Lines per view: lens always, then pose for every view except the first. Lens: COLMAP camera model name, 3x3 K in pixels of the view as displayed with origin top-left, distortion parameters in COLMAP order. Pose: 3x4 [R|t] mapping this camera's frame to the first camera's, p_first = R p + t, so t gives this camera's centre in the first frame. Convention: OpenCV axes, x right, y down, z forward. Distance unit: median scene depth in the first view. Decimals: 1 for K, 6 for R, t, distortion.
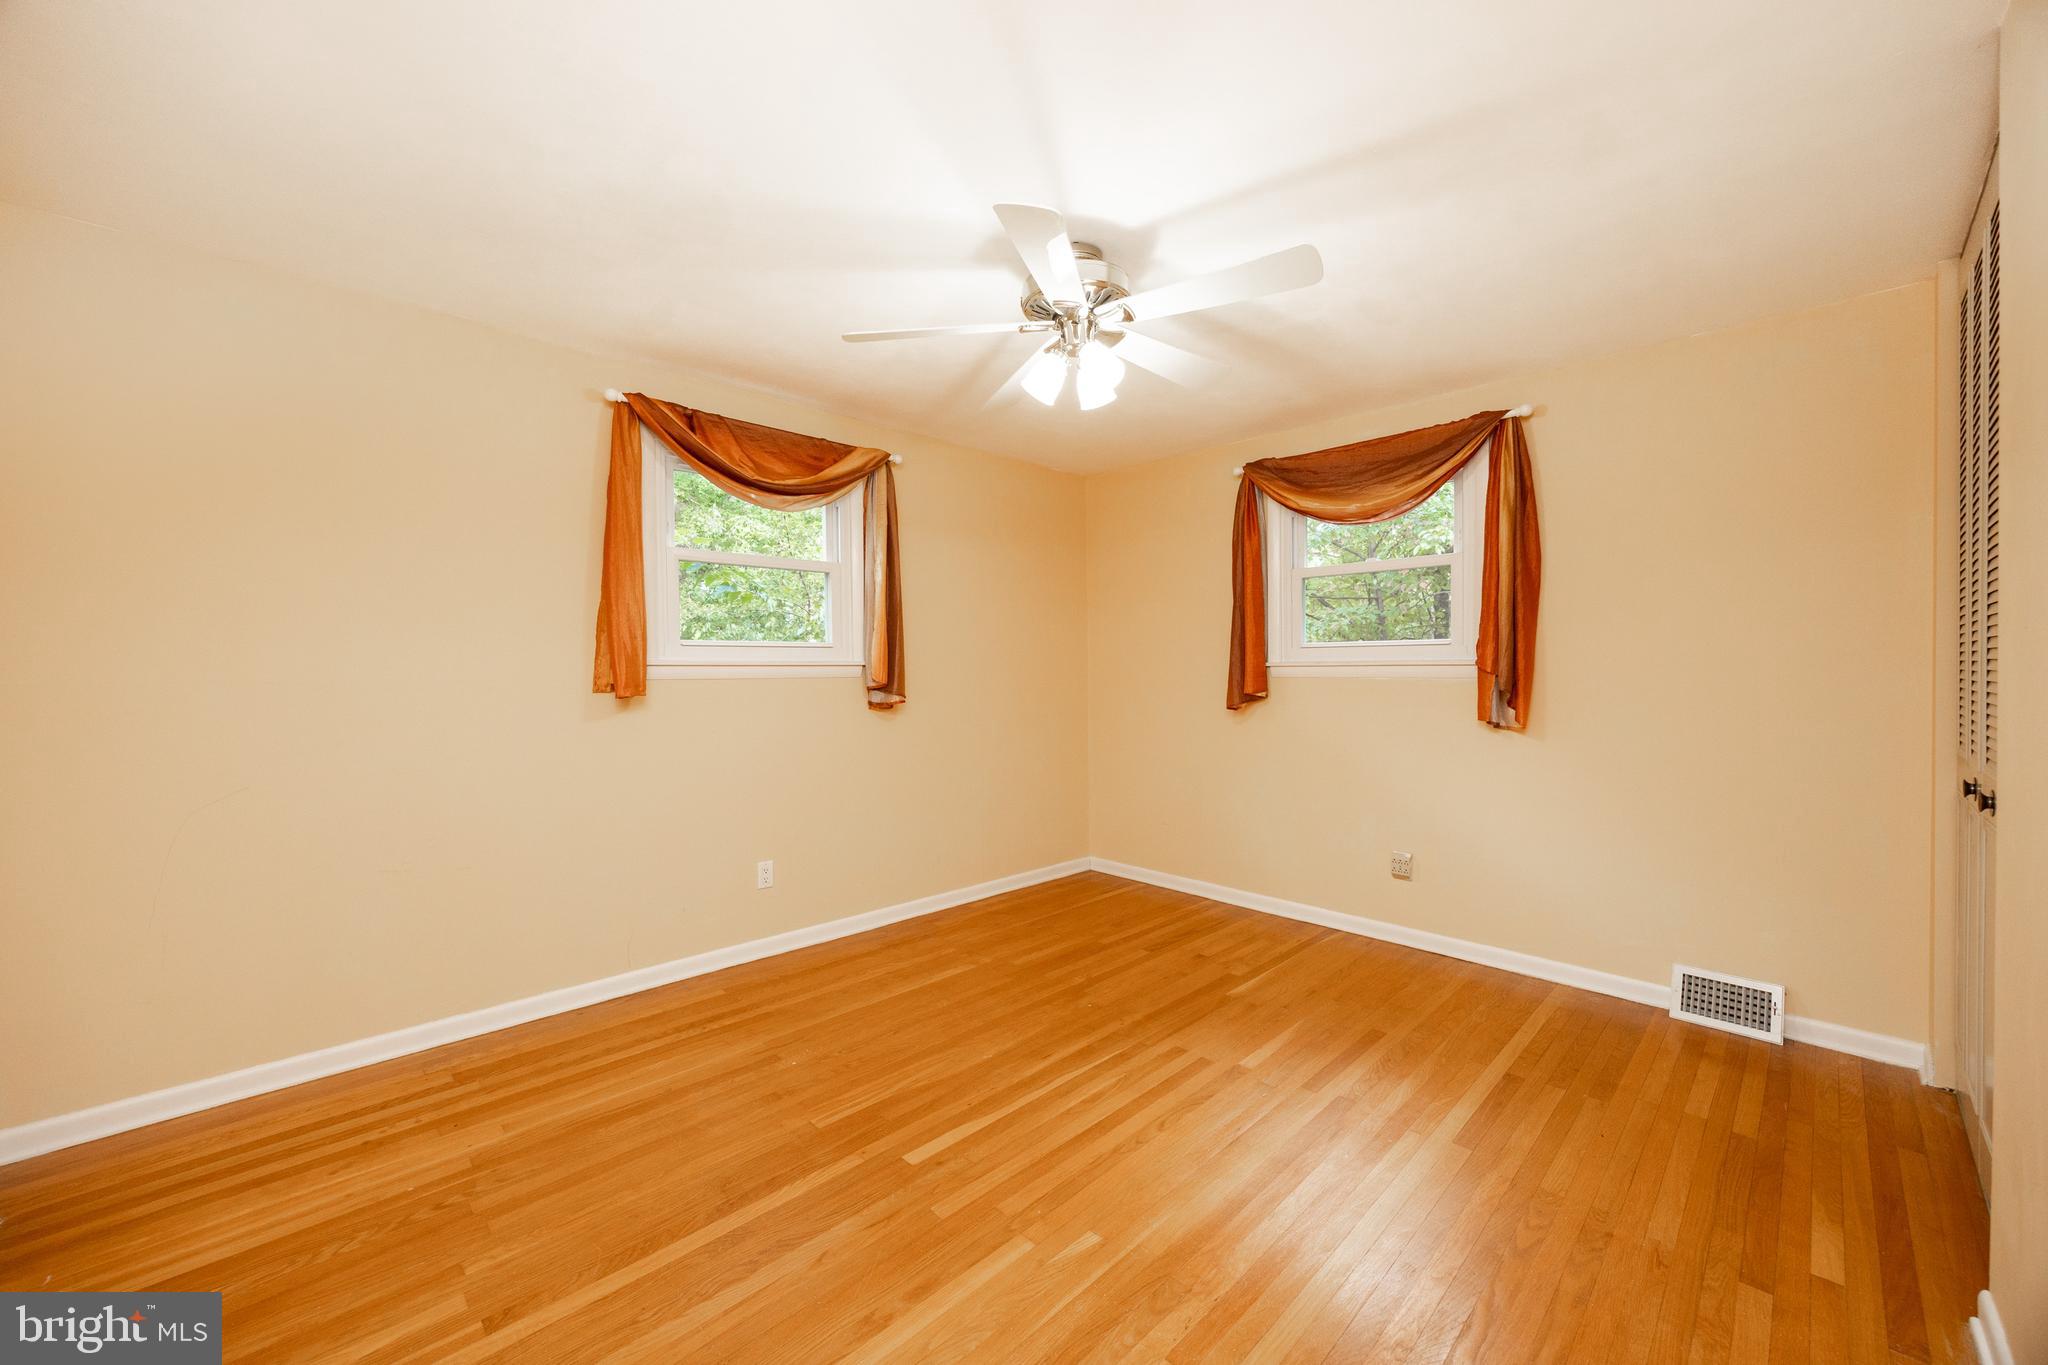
lens RADIAL K [[793.4, 0, 1025.4], [0, 793.4, 677.0], [0, 0, 1]] dist [-0.003139, -0.001107]
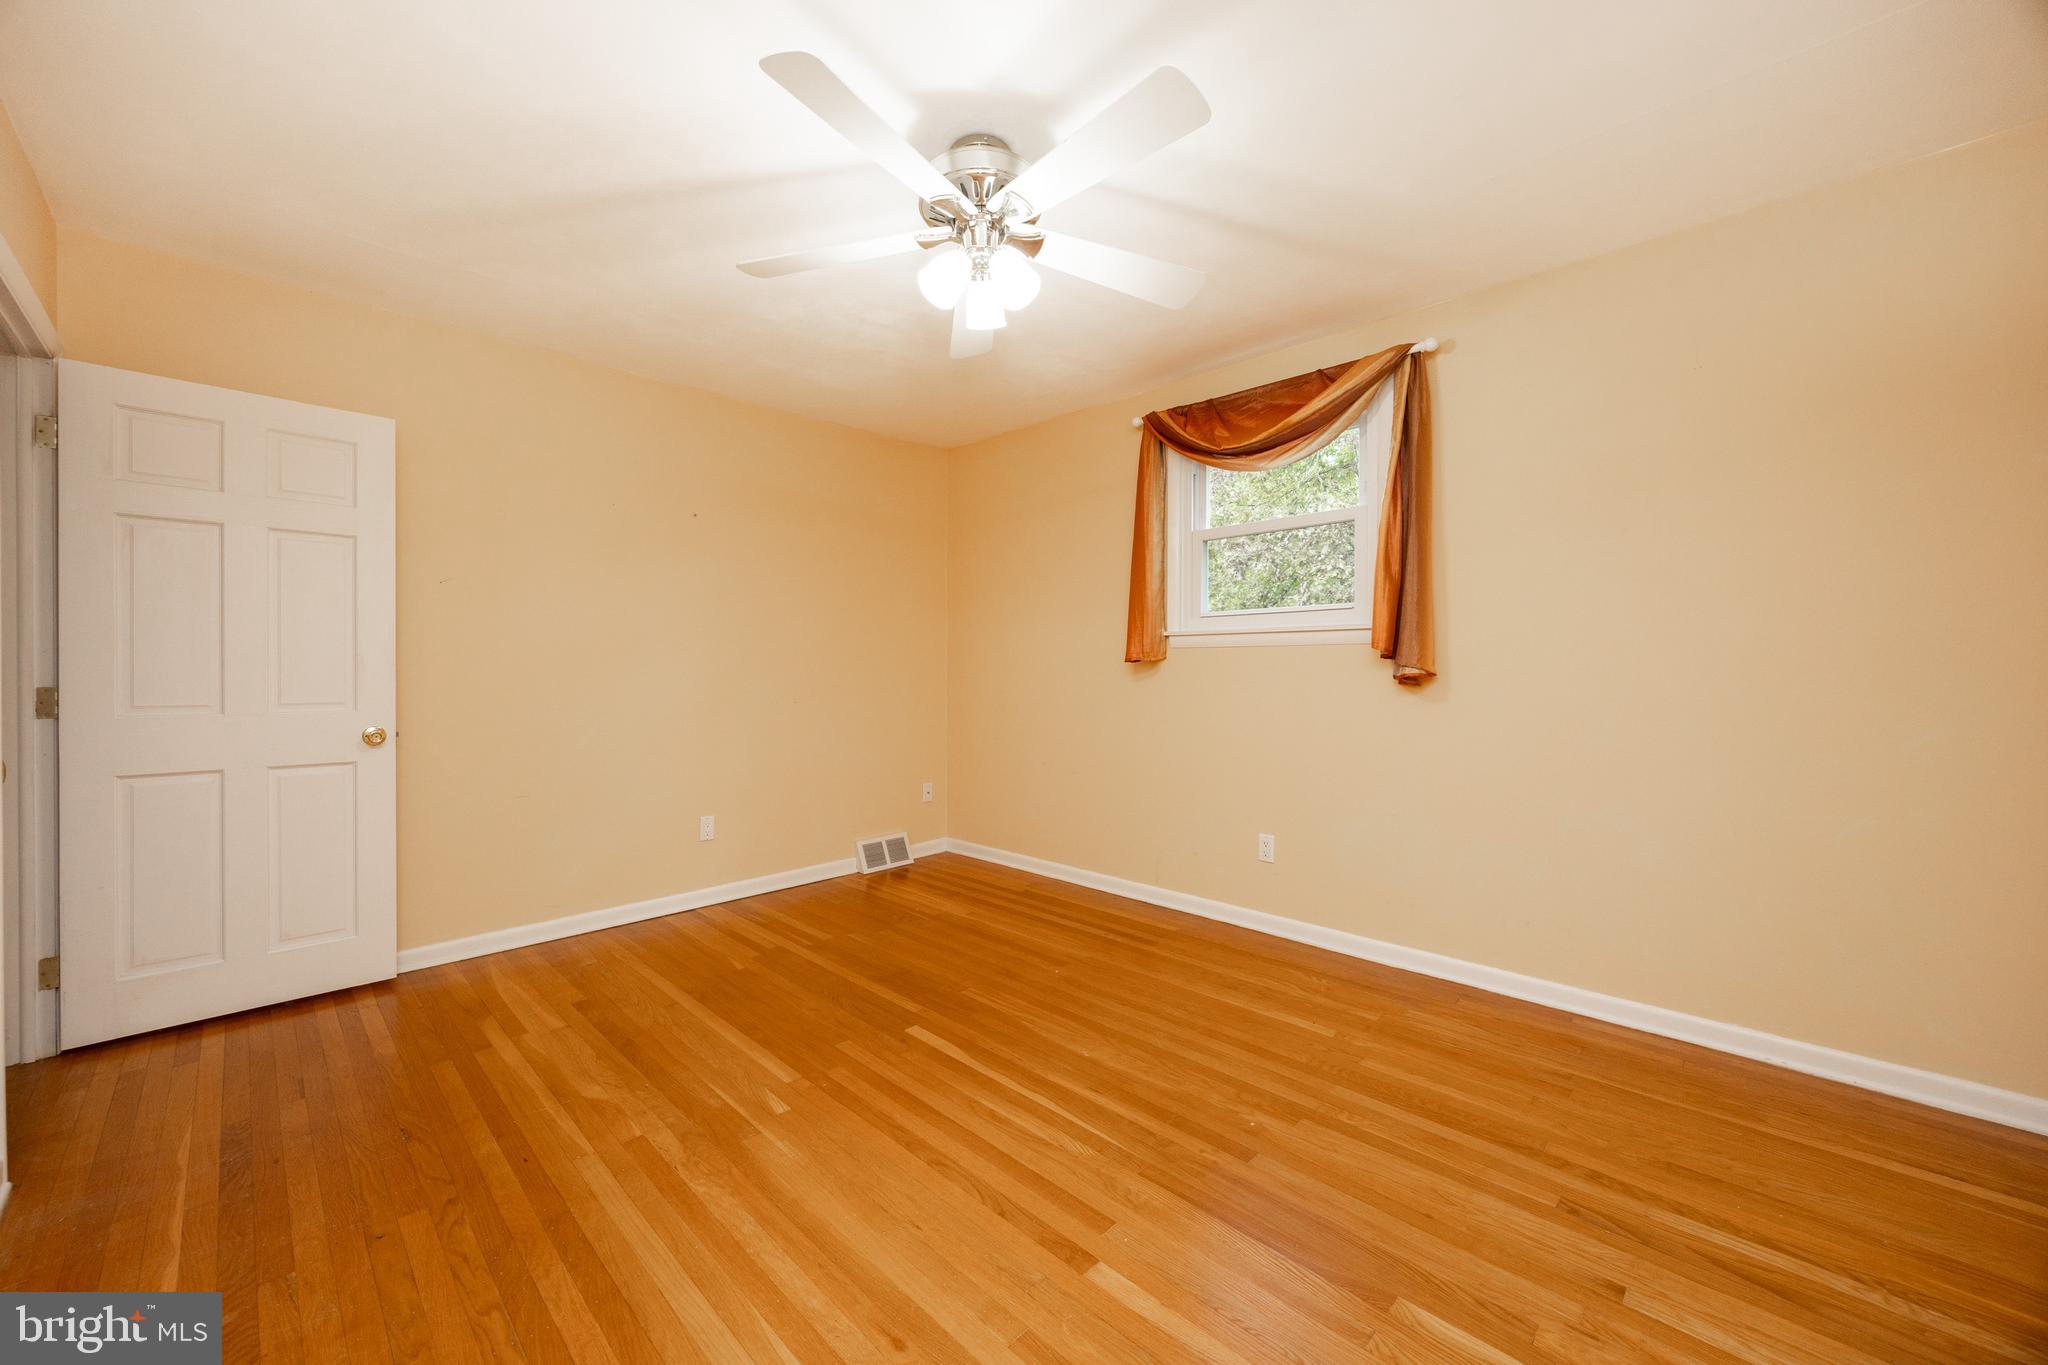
lens RADIAL K [[793.4, 0, 1025.7], [0, 793.4, 678.1], [0, 0, 1]] dist [-0.003139, -0.001107]
pose [[-0.004457, 0.010349, -0.999937, 0.863732], [-0.009638, 0.999900, 0.010392, 0.044846], [0.999944, 0.009684, -0.004357, 0.950032]]
